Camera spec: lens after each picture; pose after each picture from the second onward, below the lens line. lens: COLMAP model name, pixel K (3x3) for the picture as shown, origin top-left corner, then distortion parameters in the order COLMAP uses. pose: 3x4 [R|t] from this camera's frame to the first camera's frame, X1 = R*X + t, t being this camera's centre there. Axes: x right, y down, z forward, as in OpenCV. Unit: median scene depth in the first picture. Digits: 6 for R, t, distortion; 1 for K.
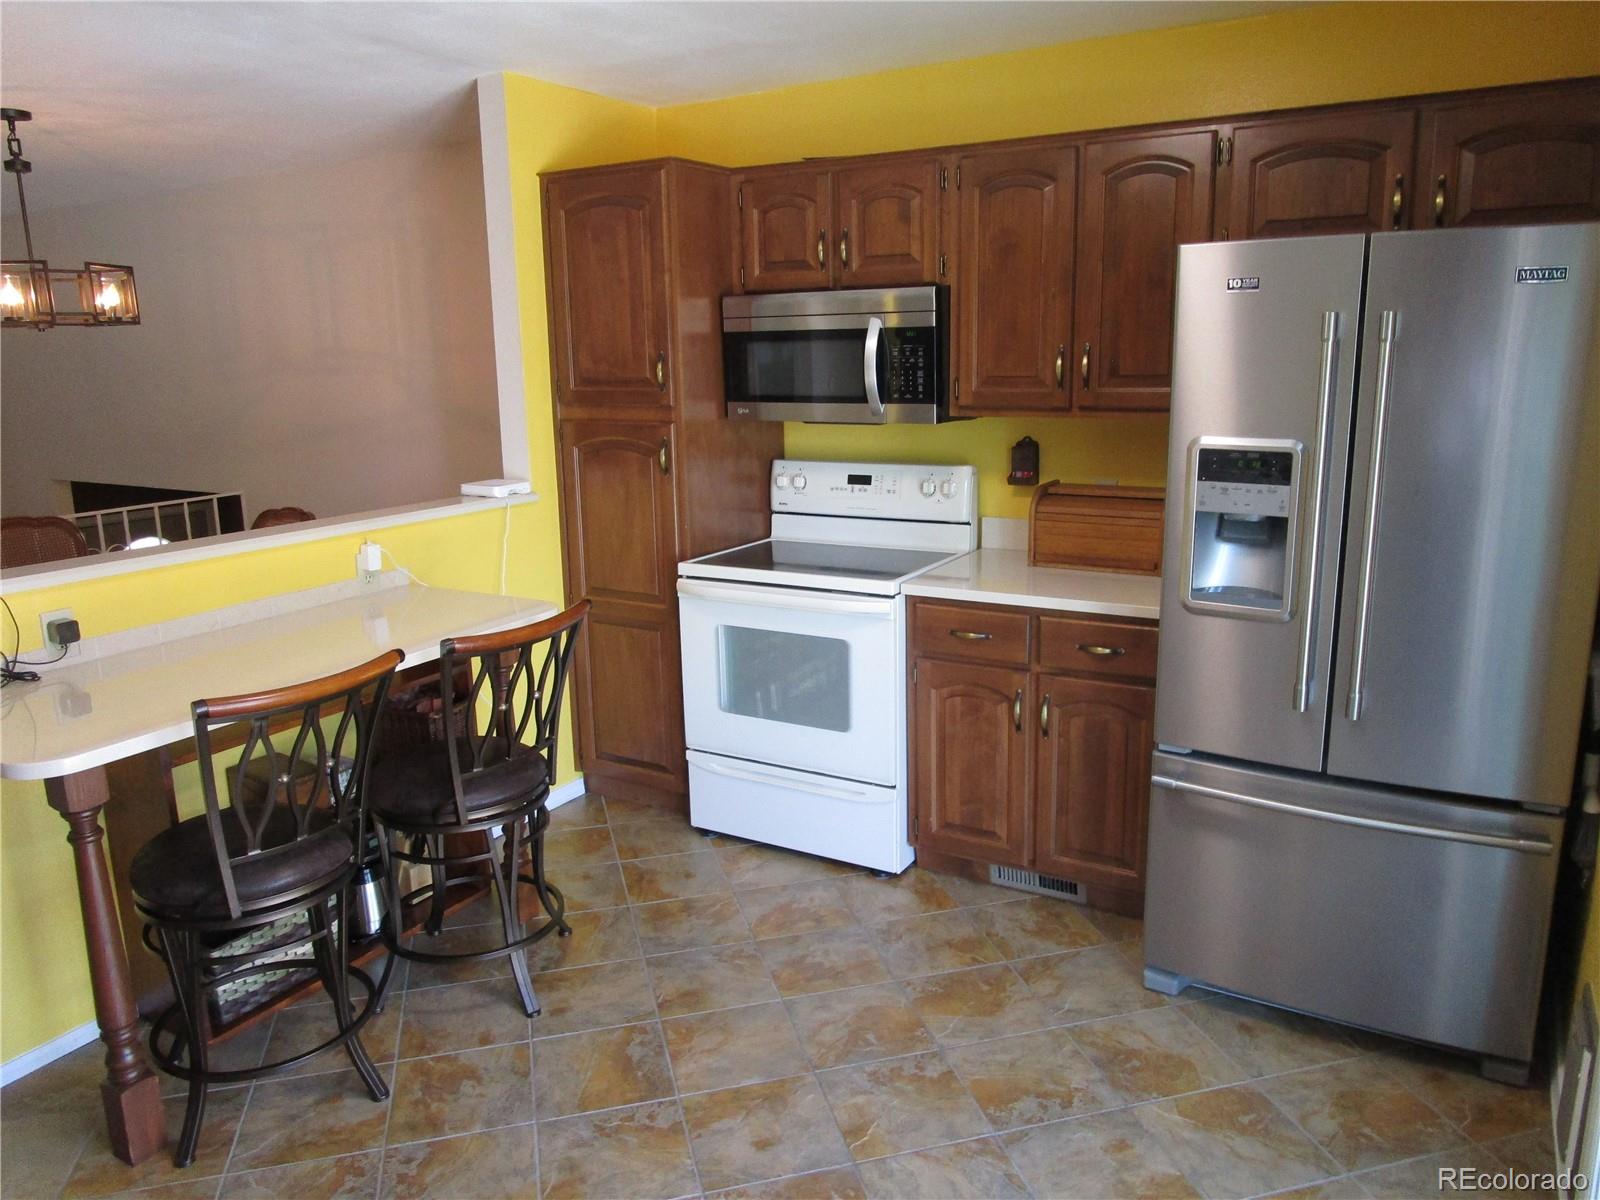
lens RADIAL K [[1136.2, 0, 800.1], [0, 1136.2, 599.0], [0, 0, 1]] dist [-0.024110, 0.002019]
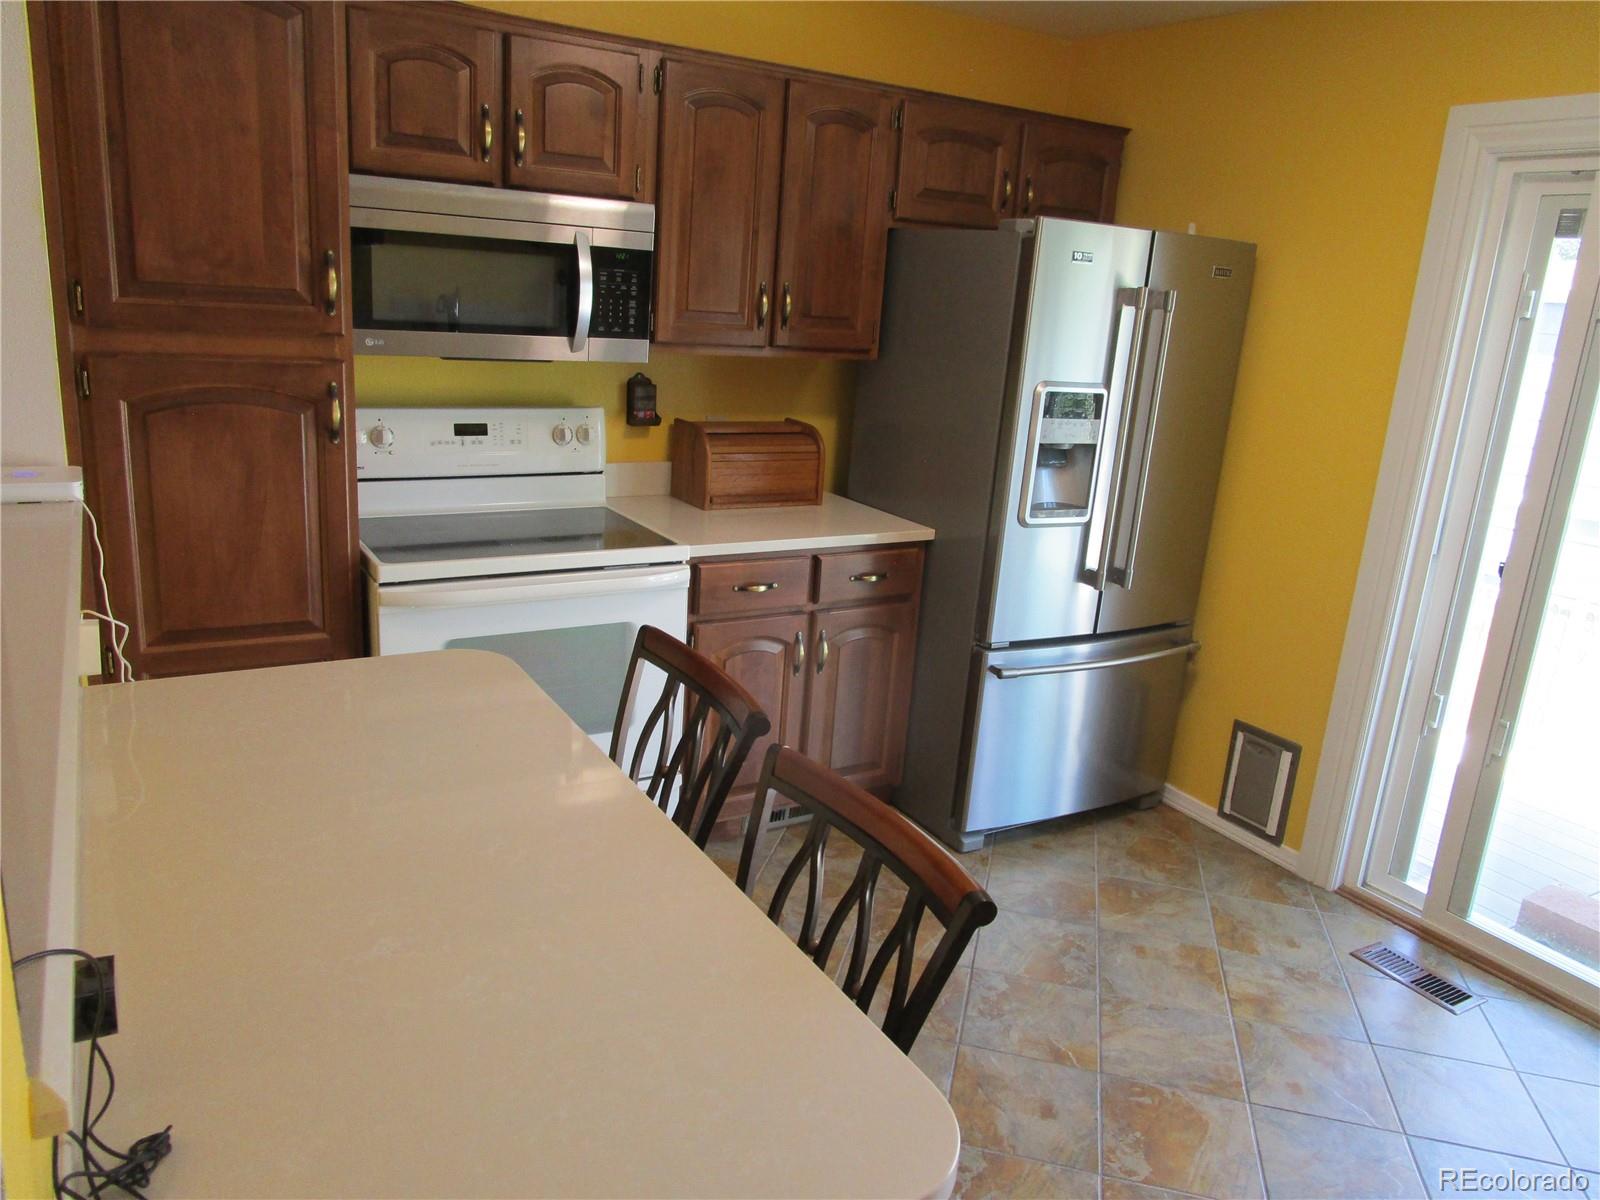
lens RADIAL K [[1136.2, 0, 799.2], [0, 1136.2, 599.4], [0, 0, 1]] dist [-0.024110, 0.002019]
pose [[0.476366, -0.184380, 0.859697, -0.615562], [0.113413, 0.982482, 0.147871, -0.089928], [-0.871902, 0.027060, 0.488932, 0.469010]]
